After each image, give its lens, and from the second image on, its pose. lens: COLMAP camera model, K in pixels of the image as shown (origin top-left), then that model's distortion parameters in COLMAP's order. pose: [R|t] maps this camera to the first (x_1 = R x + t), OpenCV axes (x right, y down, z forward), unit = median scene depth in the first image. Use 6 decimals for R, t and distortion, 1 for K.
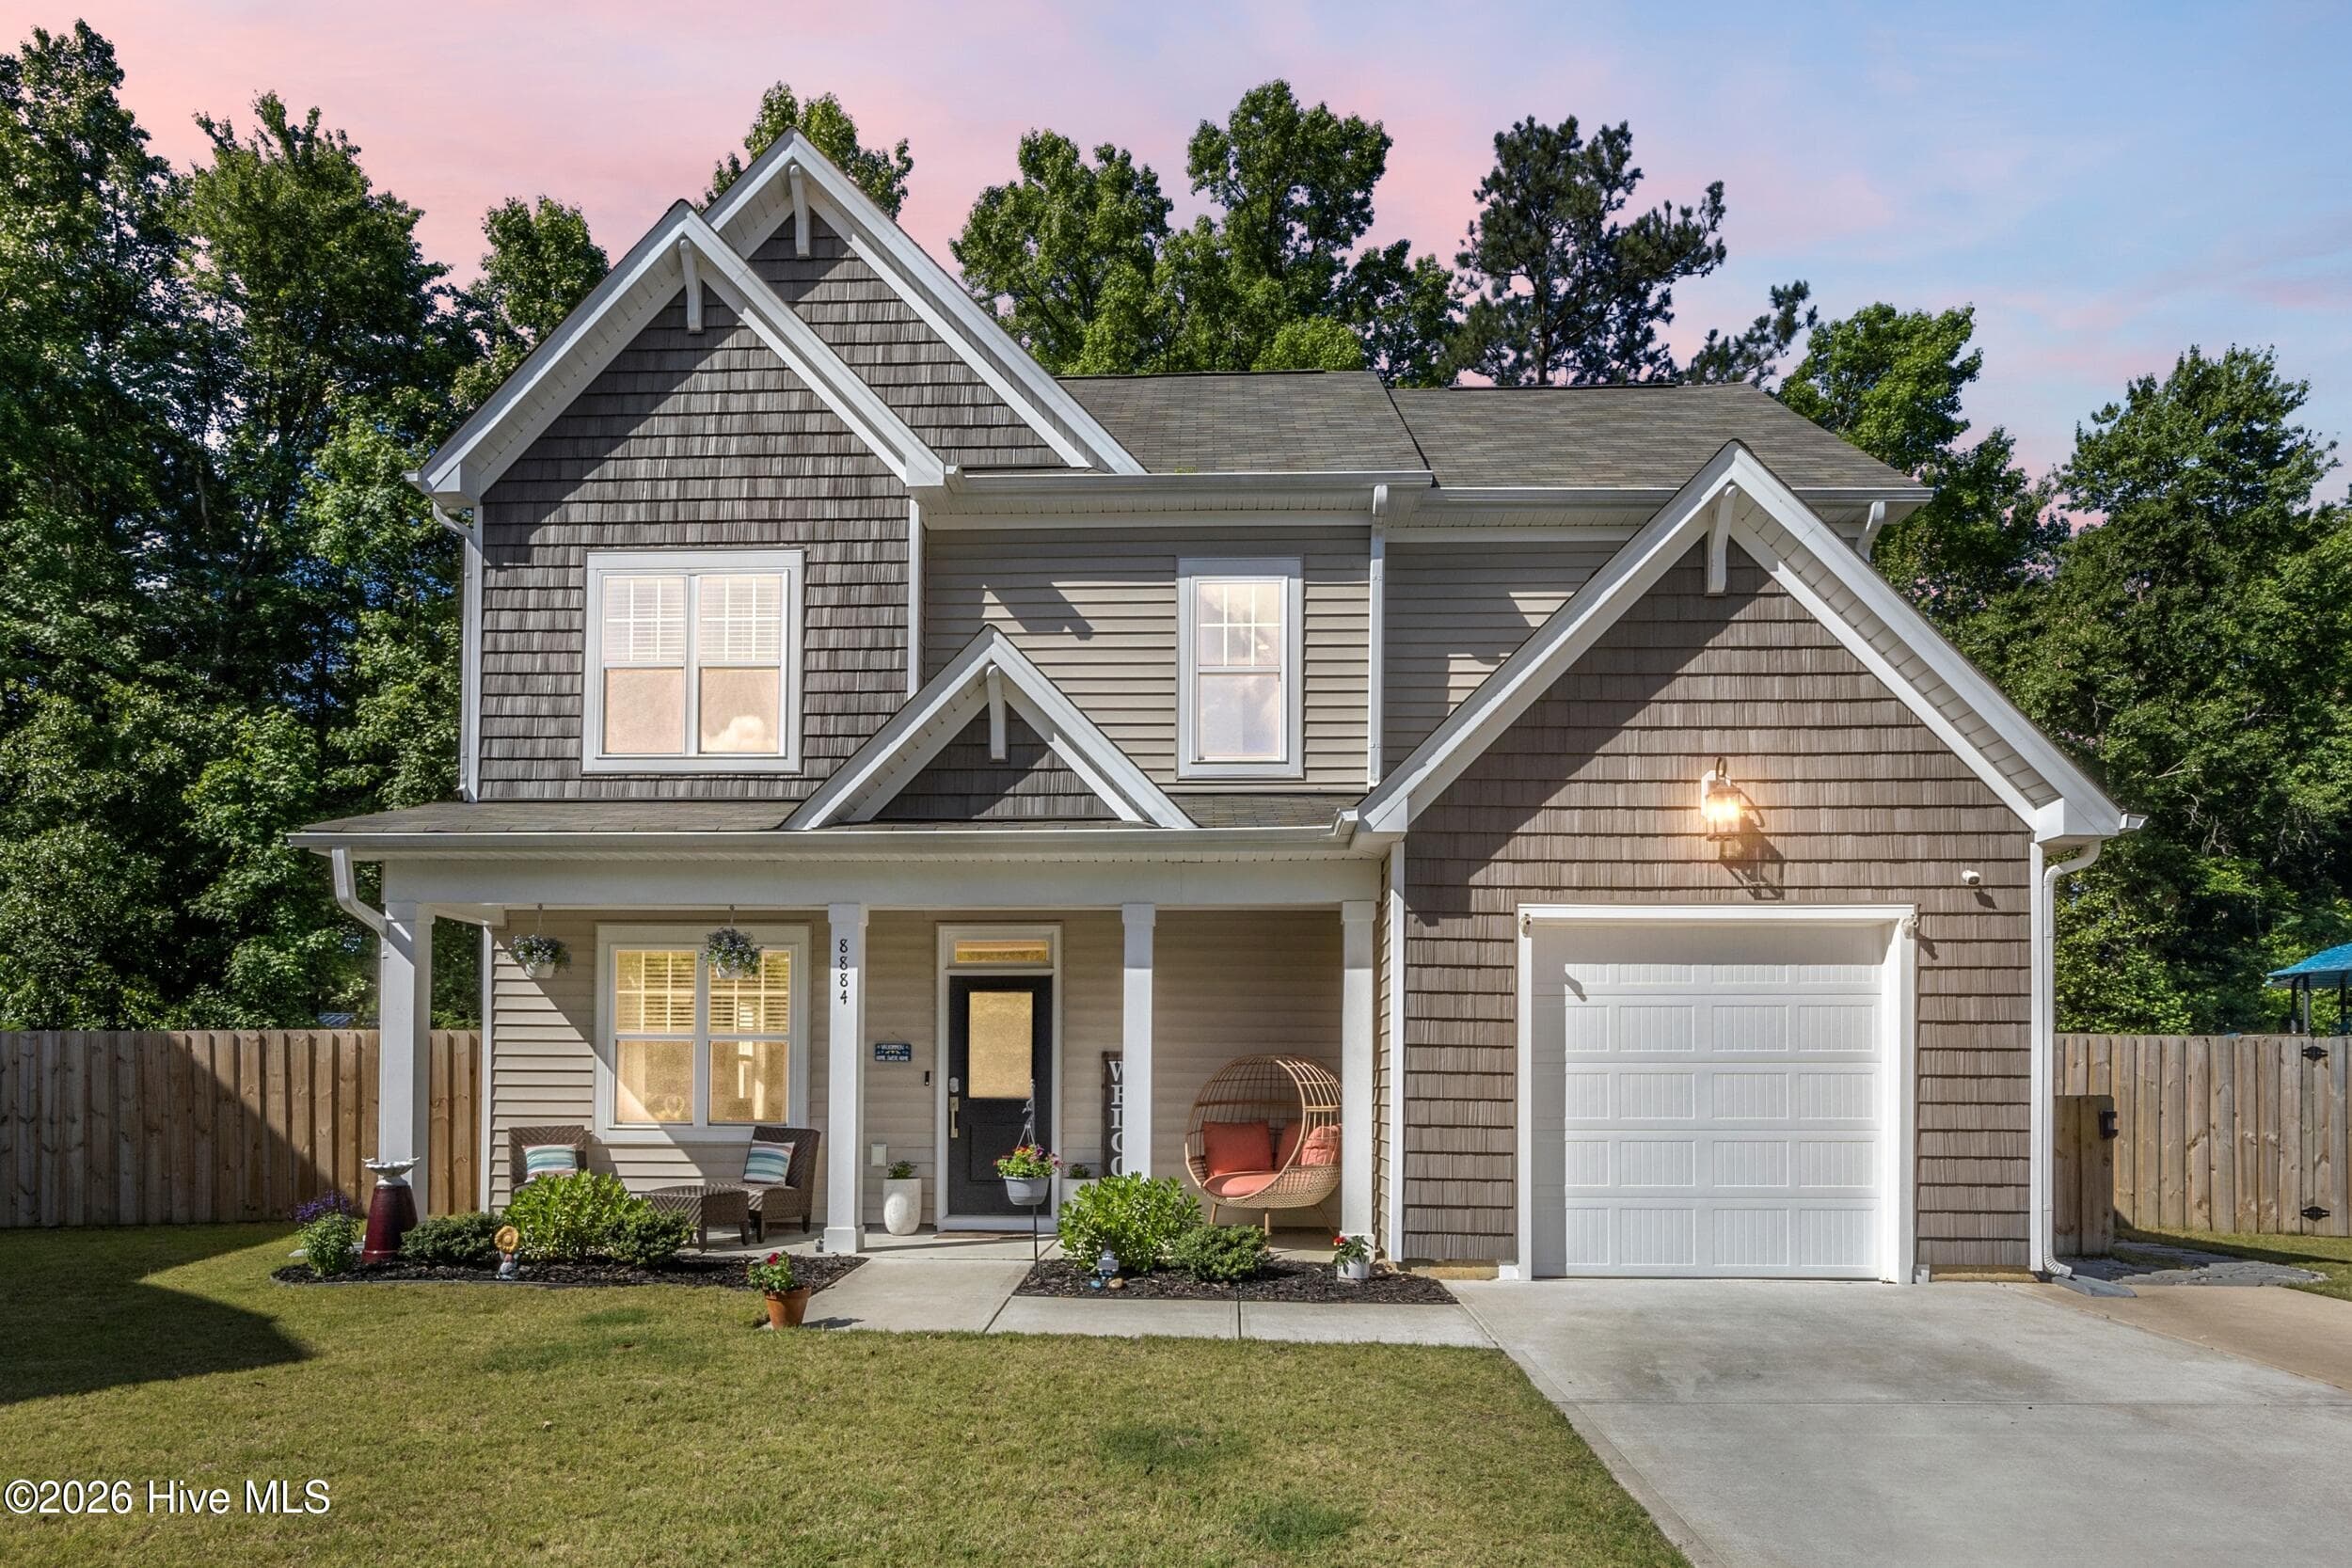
lens RADIAL K [[1314.2, 0, 1163.6], [0, 1314.2, 1108.9], [0, 0, 1]] dist [-0.005495, 0.001677]
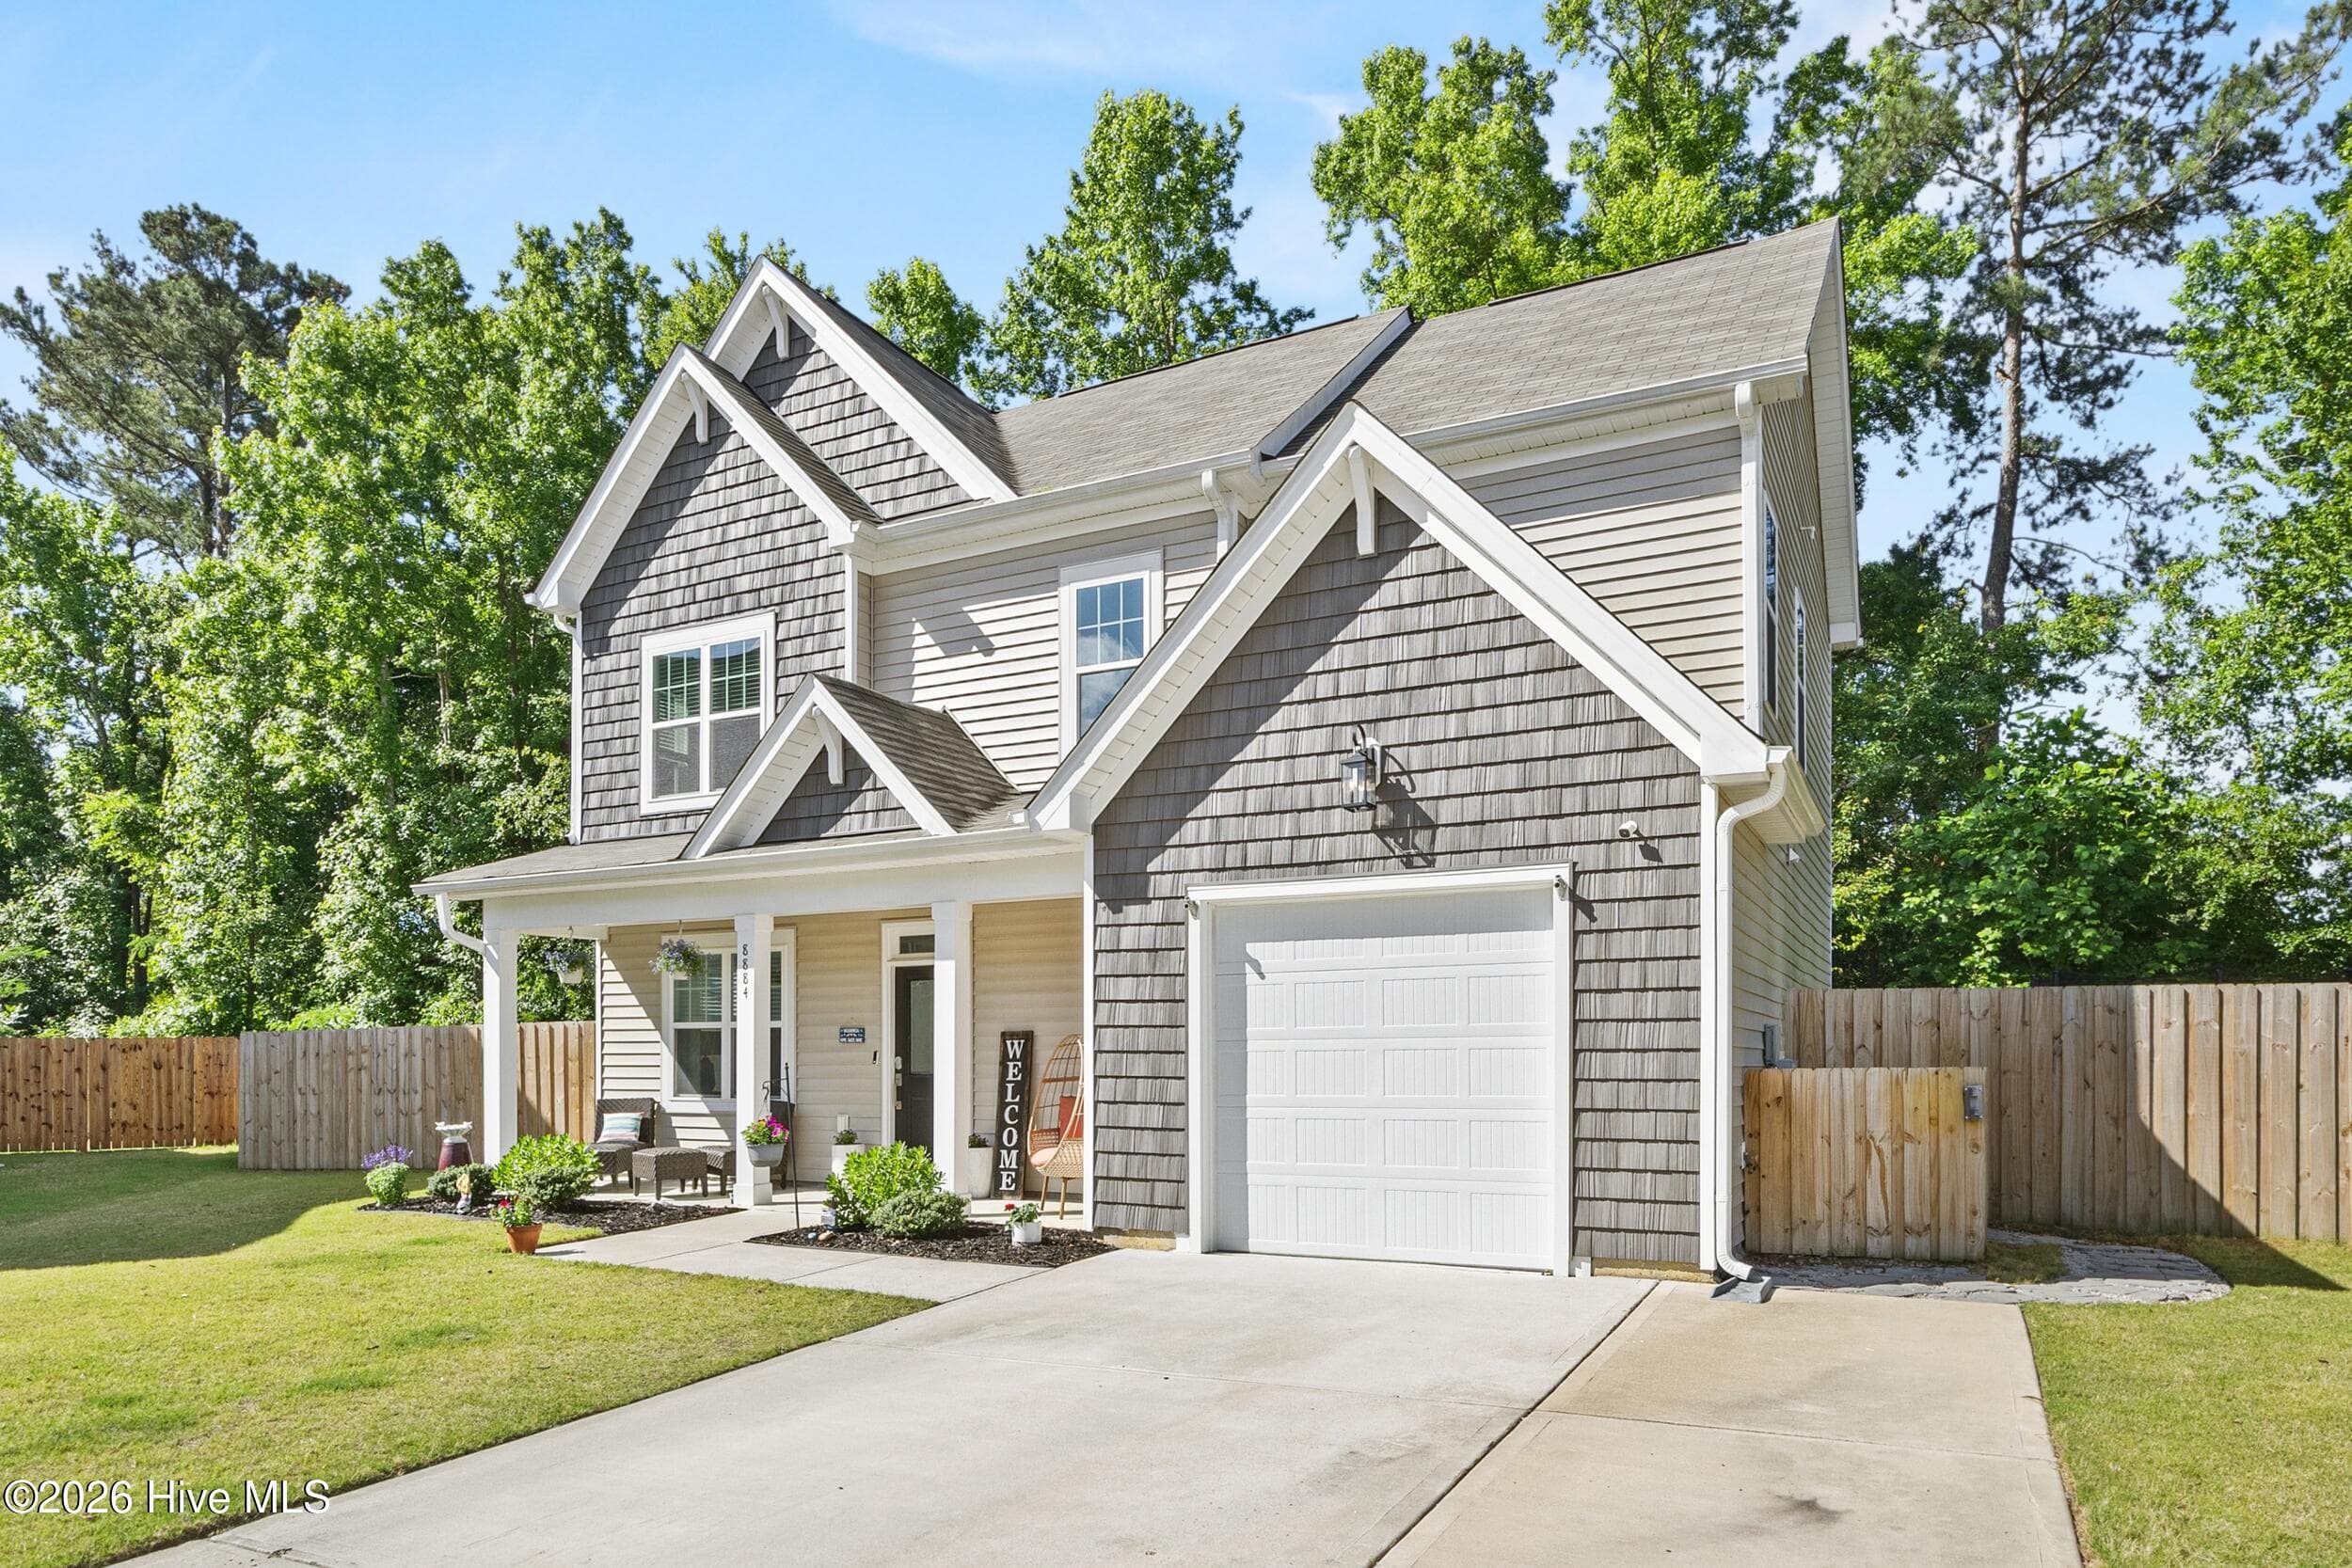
lens RADIAL K [[1423.3, 0, 1171.4], [0, 1423.3, 1086.4], [0, 0, 1]] dist [-0.002554, 0.000144]
pose [[0.906624, -0.000058, -0.421940, 0.591797], [0.003834, 0.999960, 0.008100, -0.007342], [0.421923, -0.008961, 0.906587, -0.014965]]
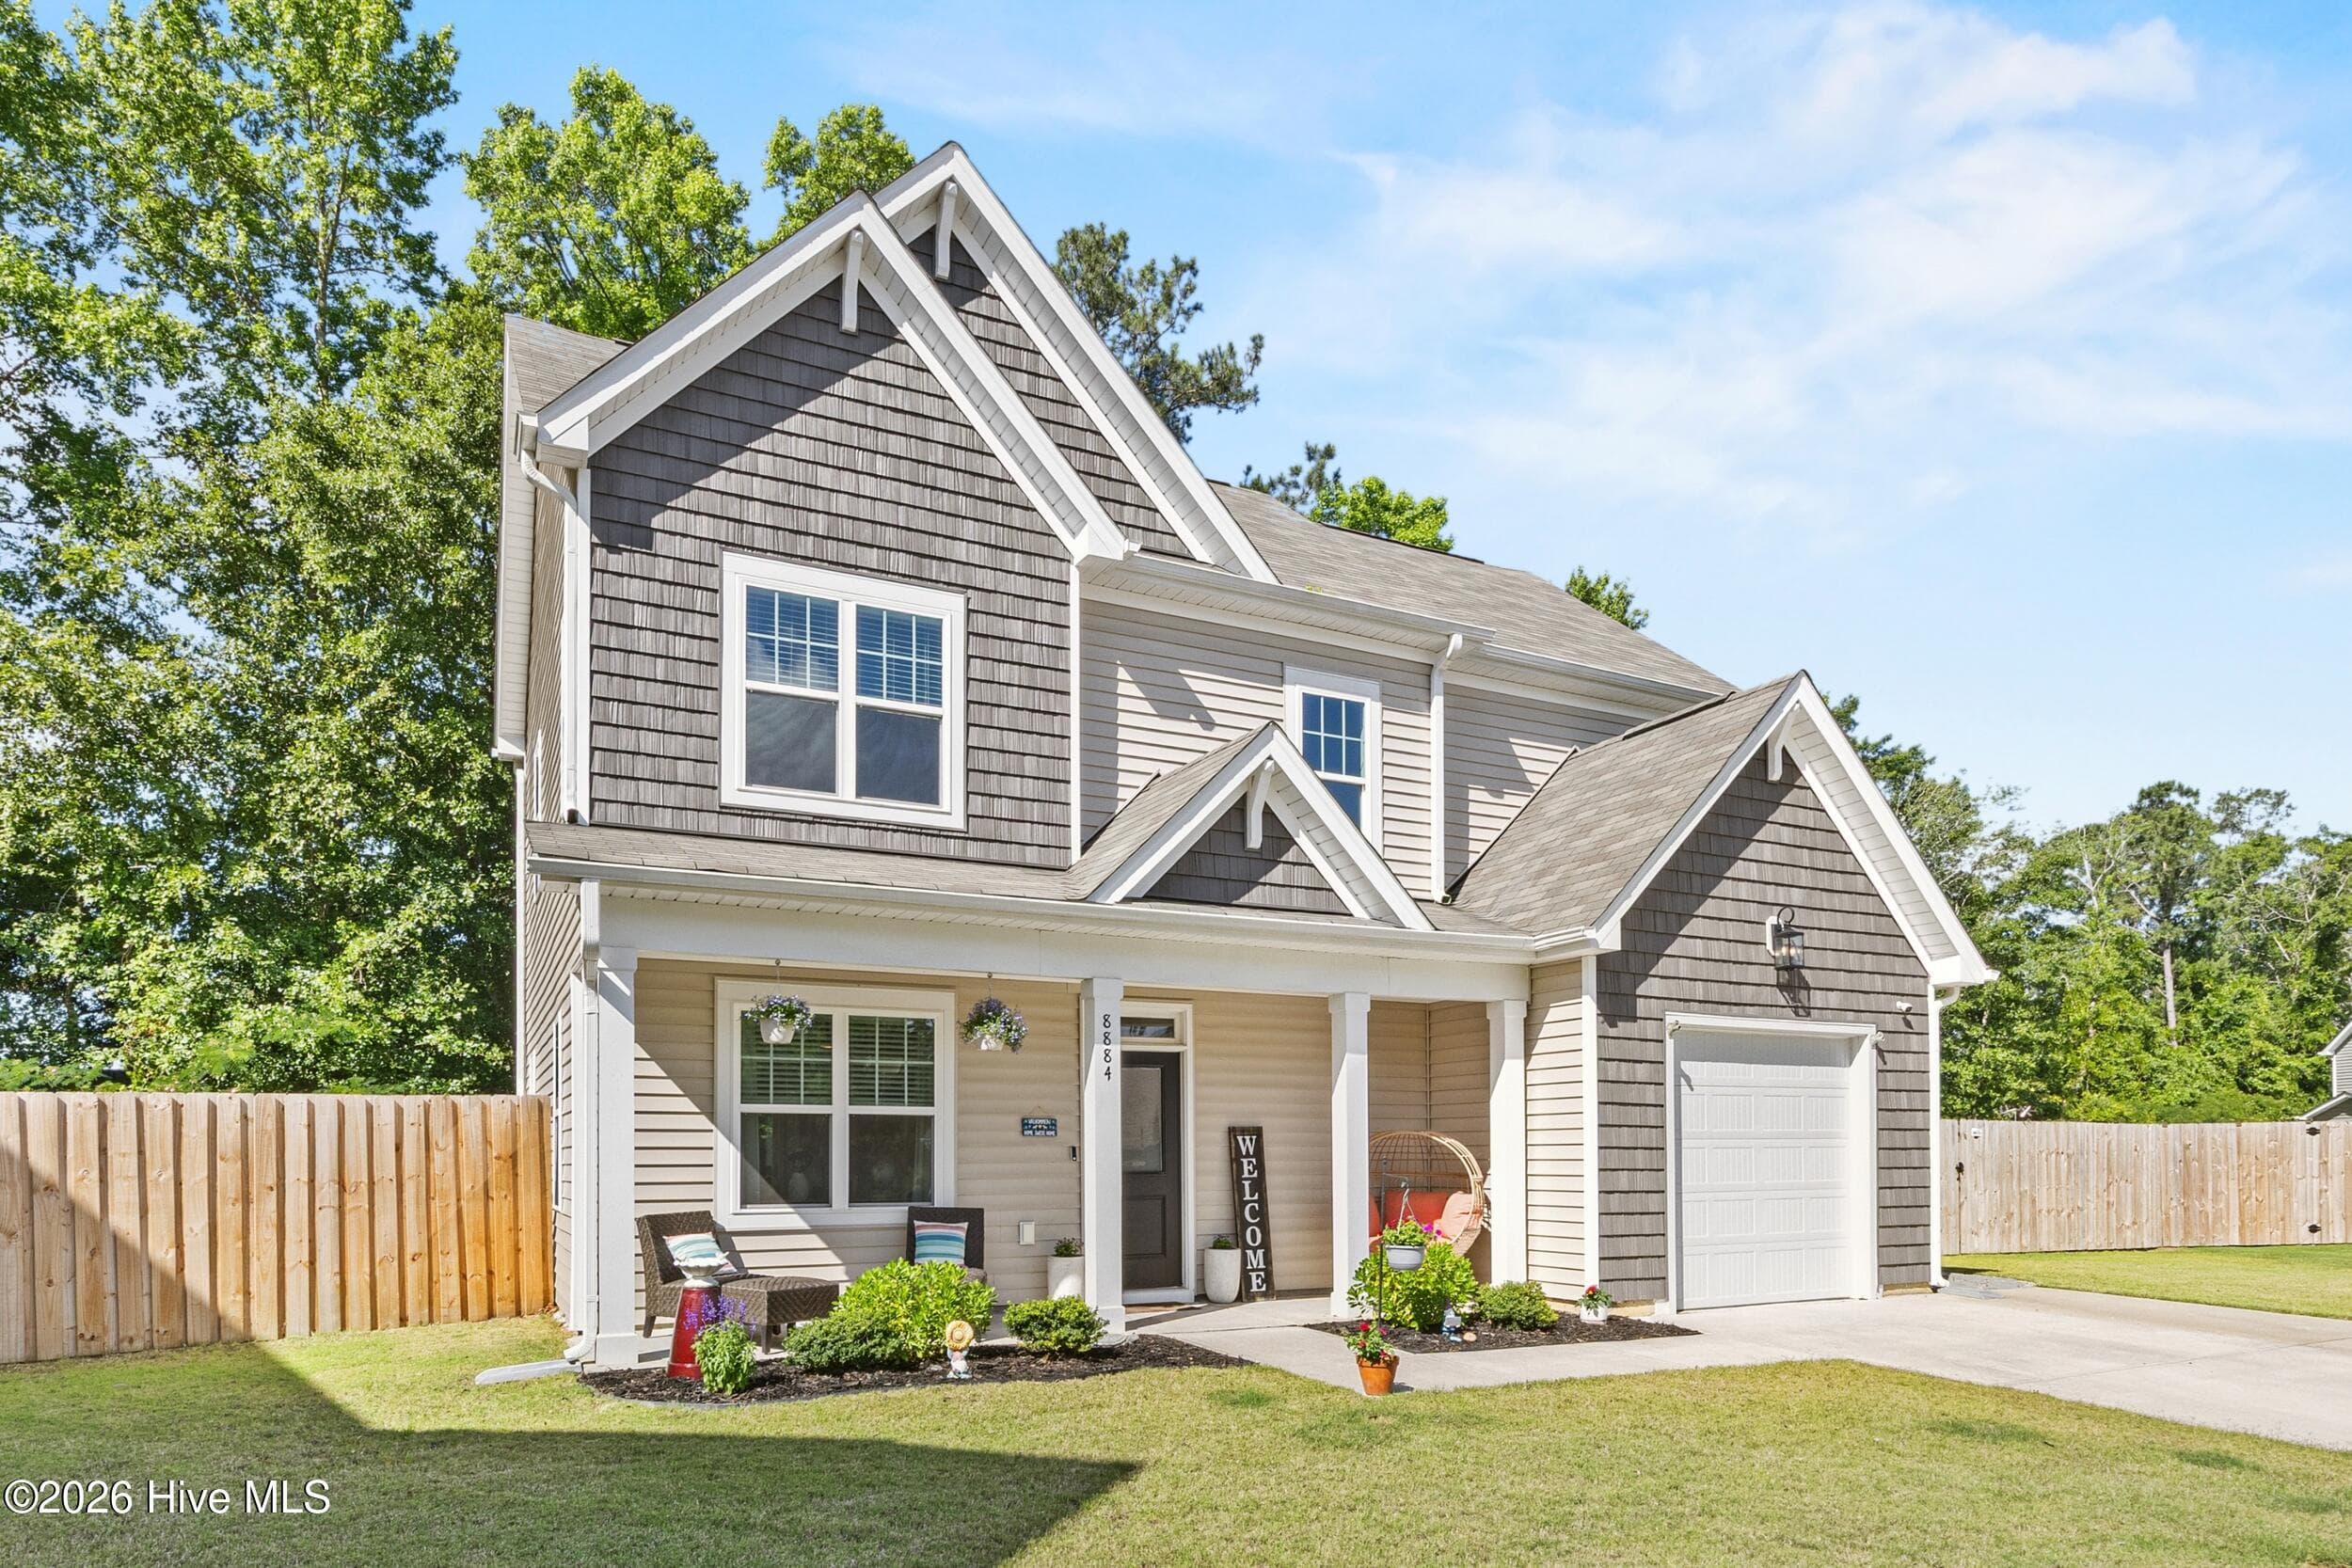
lens RADIAL K [[1372.7, 0, 1135.5], [0, 1372.7, 1180.5], [0, 0, 1]] dist [-0.006412, -0.002179]
pose [[0.883715, -0.016461, 0.467735, -0.636621], [0.013641, 0.999863, 0.009414, -0.012628], [-0.467826, -0.001939, 0.883819, 0.070879]]
